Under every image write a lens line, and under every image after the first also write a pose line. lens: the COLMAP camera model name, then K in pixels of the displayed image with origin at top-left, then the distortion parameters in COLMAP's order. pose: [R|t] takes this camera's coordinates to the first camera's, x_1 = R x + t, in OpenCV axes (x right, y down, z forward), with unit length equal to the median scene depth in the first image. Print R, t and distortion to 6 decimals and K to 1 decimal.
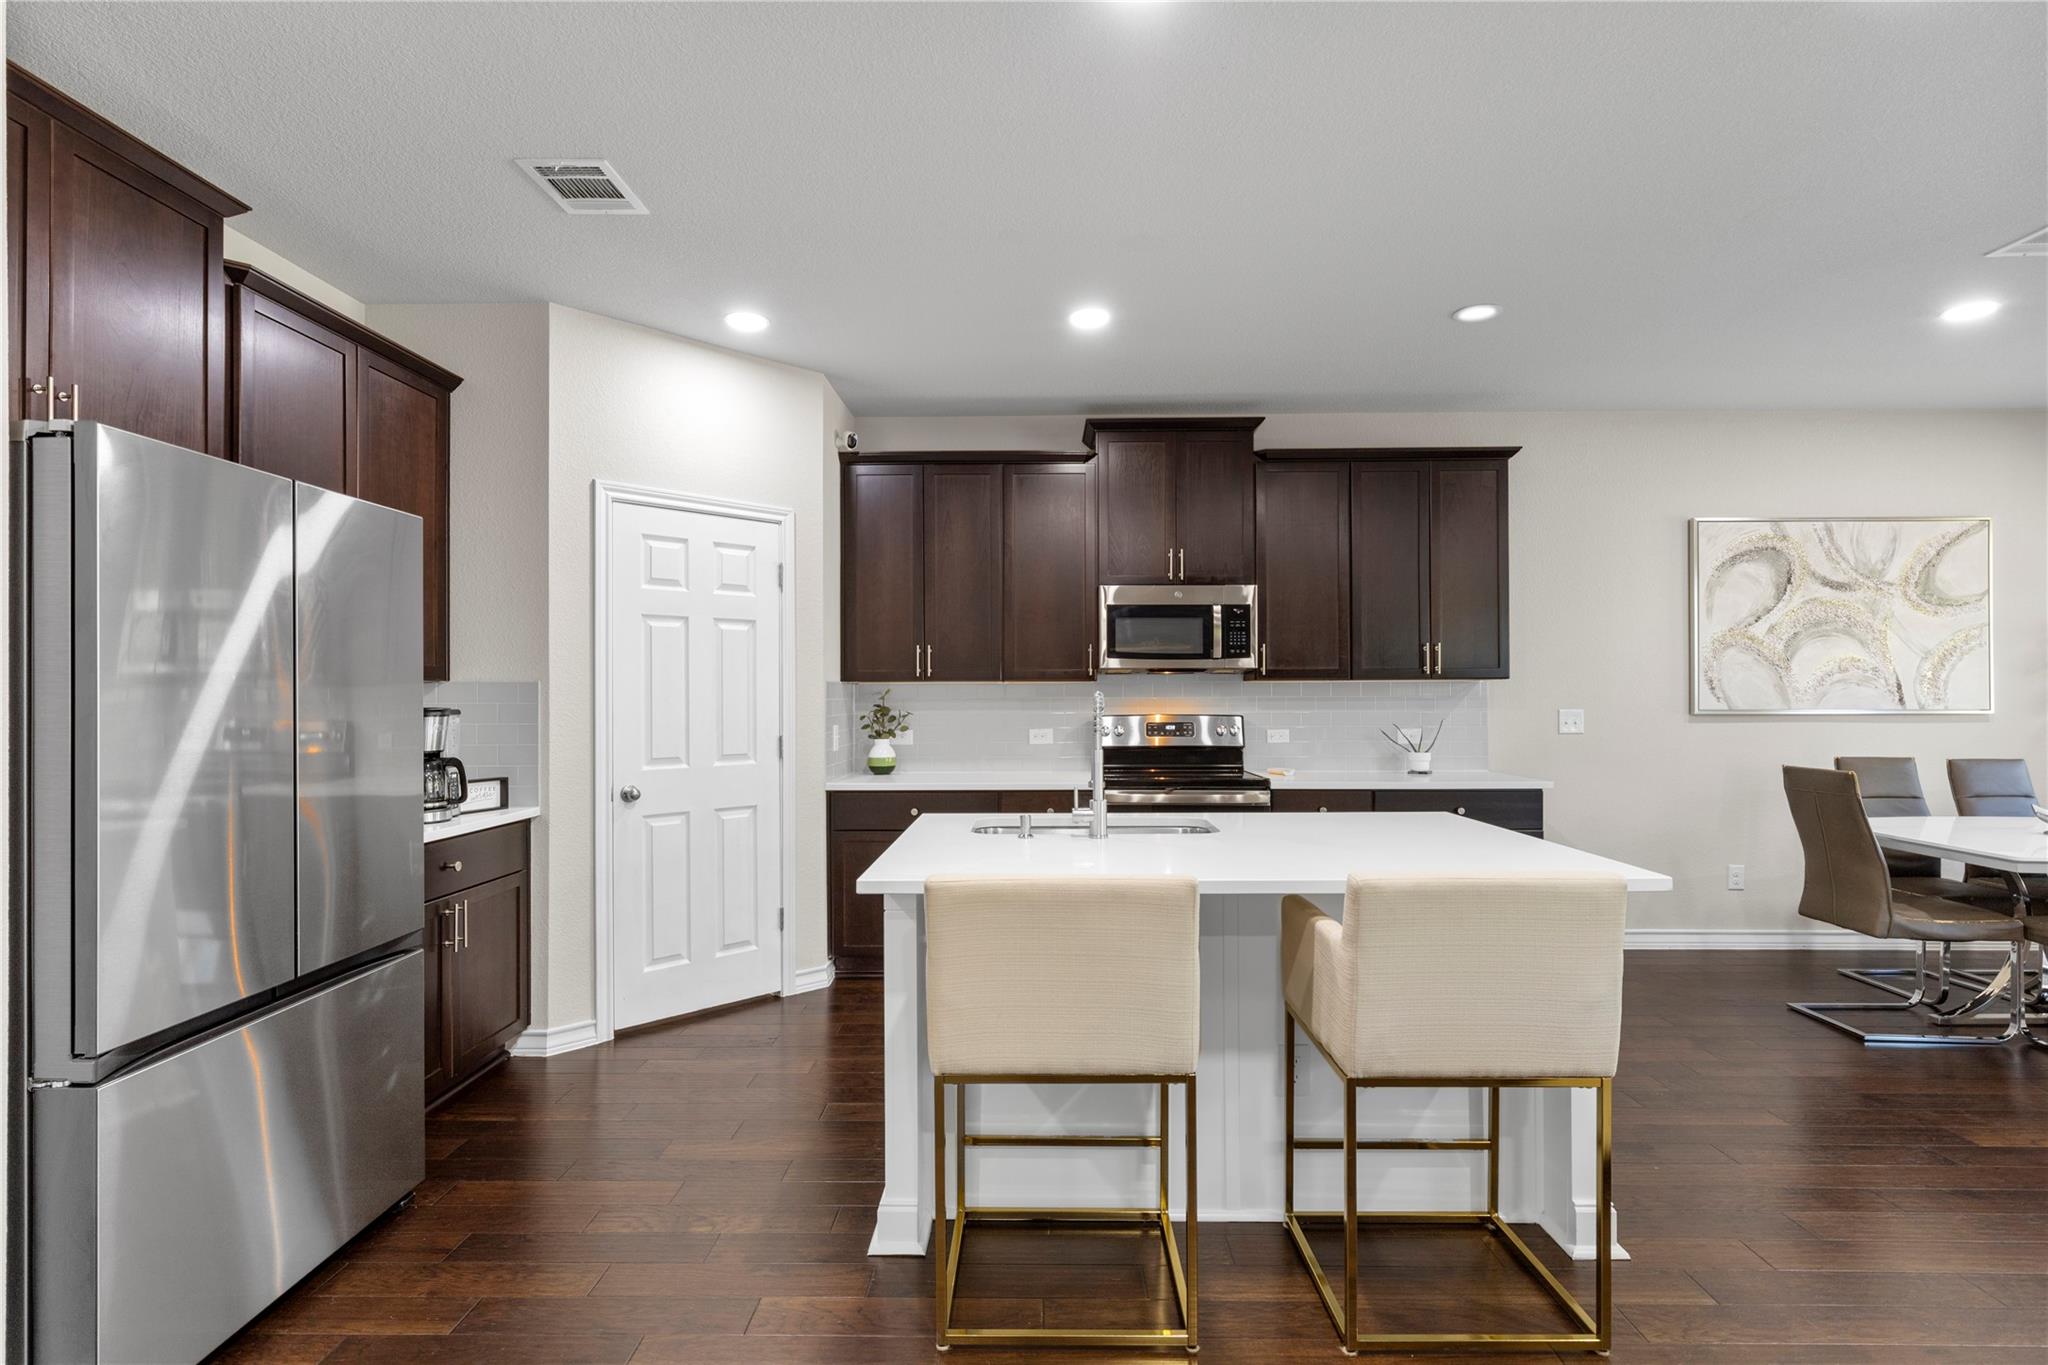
lens RADIAL K [[976.9, 0, 1031.4], [0, 976.9, 689.4], [0, 0, 1]] dist [0.005912, -0.002956]
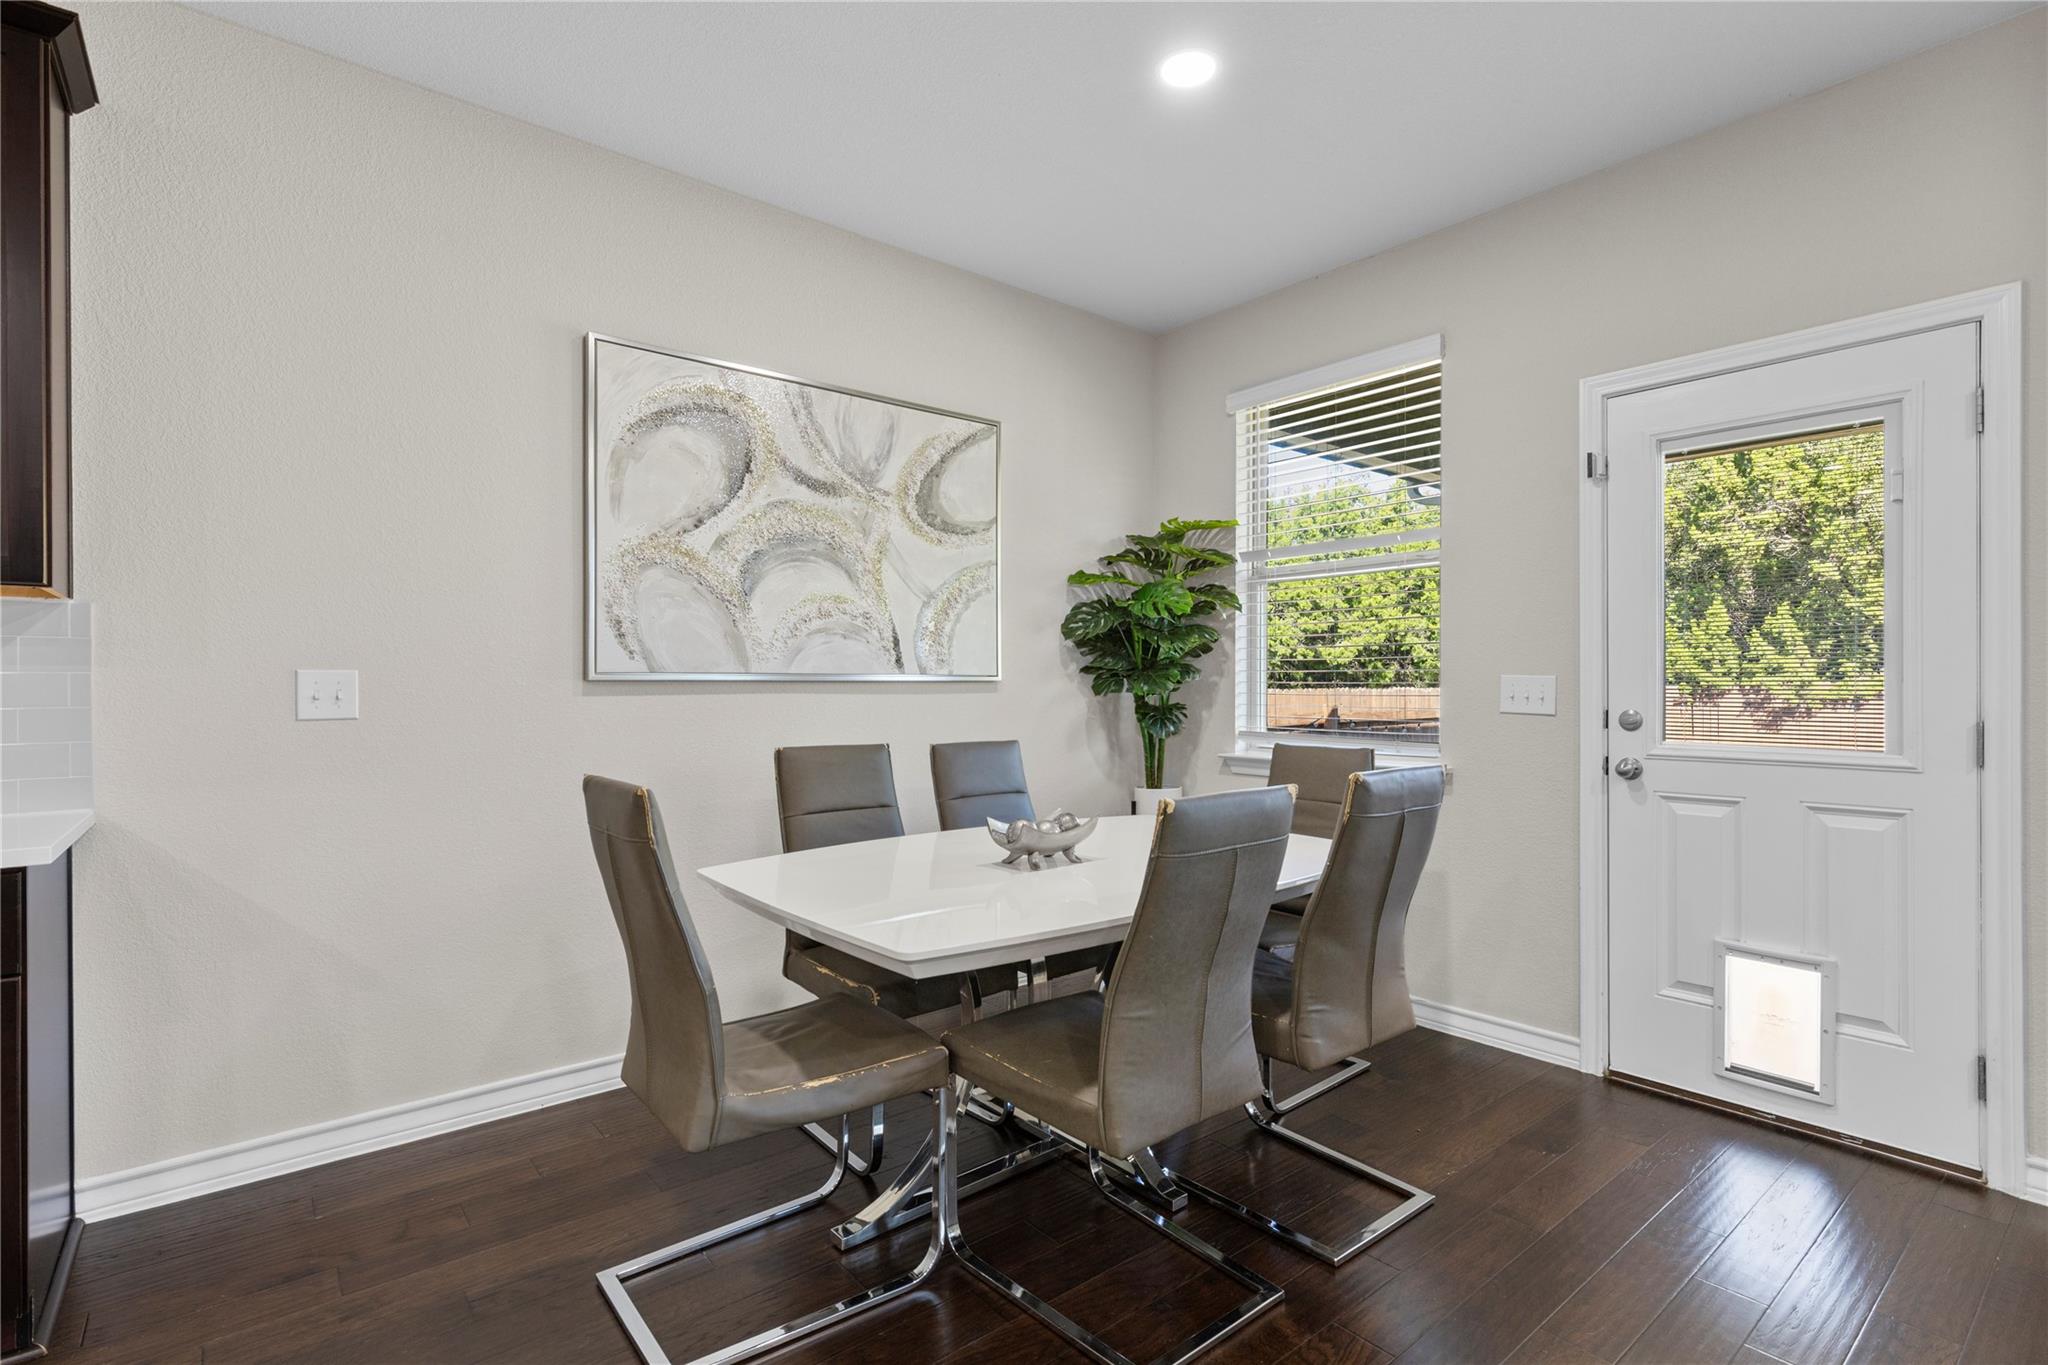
lens RADIAL K [[976.9, 0, 1015.1], [0, 976.9, 690.2], [0, 0, 1]] dist [0.005912, -0.002956]
pose [[0.767546, -0.000812, 0.640993, 0.540176], [-0.002748, 0.999986, 0.004557, 0.029779], [-0.640988, -0.005259, 0.767533, 0.440518]]
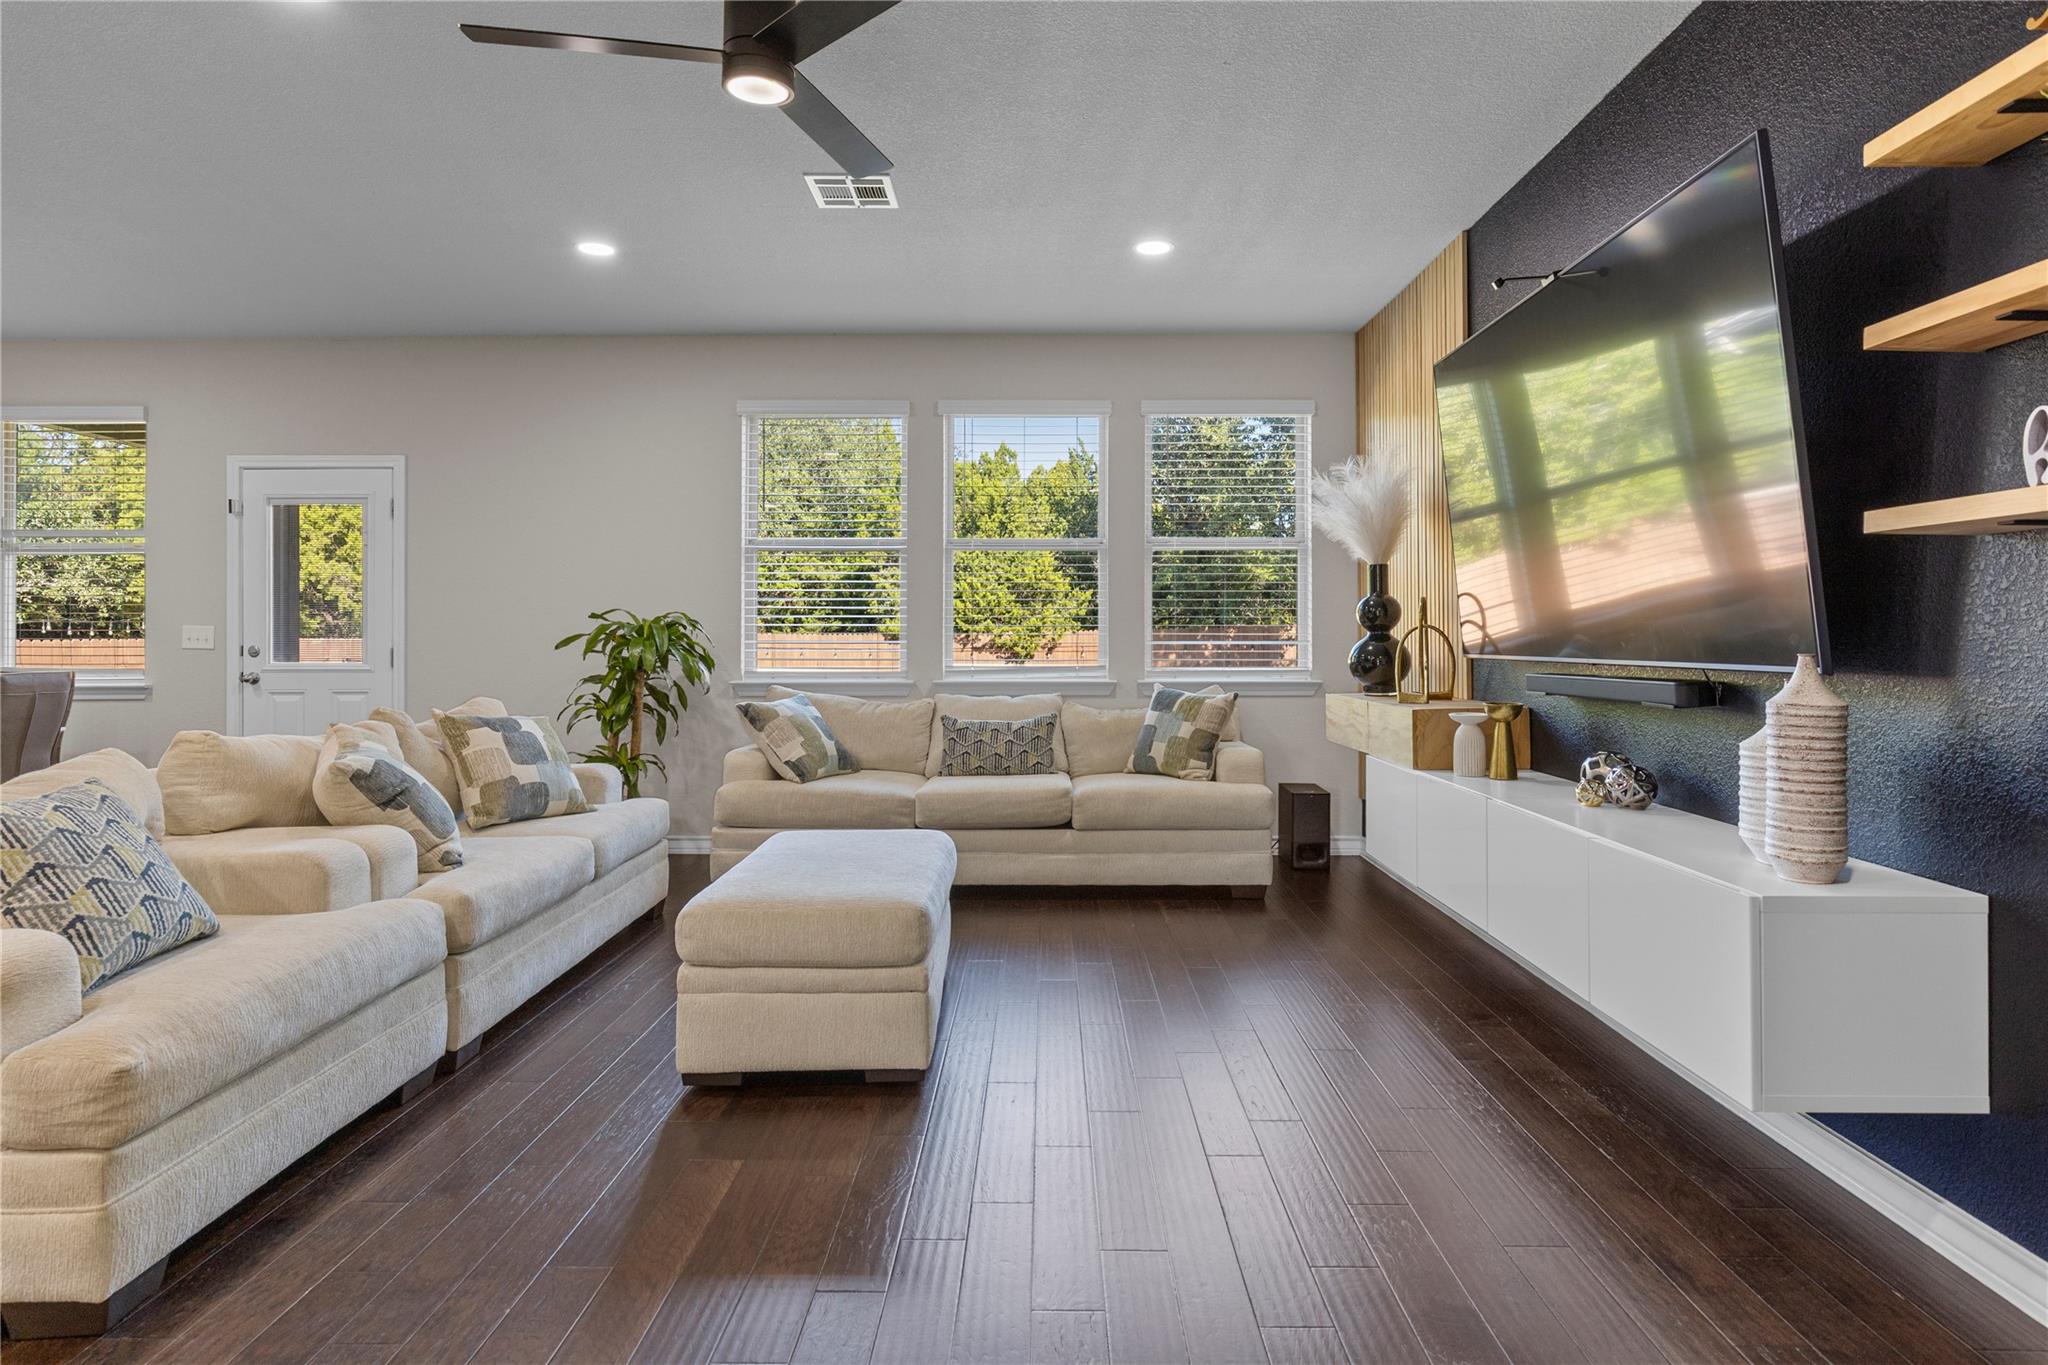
lens RADIAL K [[1118.2, 0, 1028.0], [0, 1118.2, 632.3], [0, 0, 1]] dist [0.011763, -0.007391]
pose [[-0.002924, 0.008381, 0.999961, -0.046690], [-0.002224, 0.999962, -0.008388, 0.038025], [-0.999993, -0.002249, -0.002906, -0.215594]]
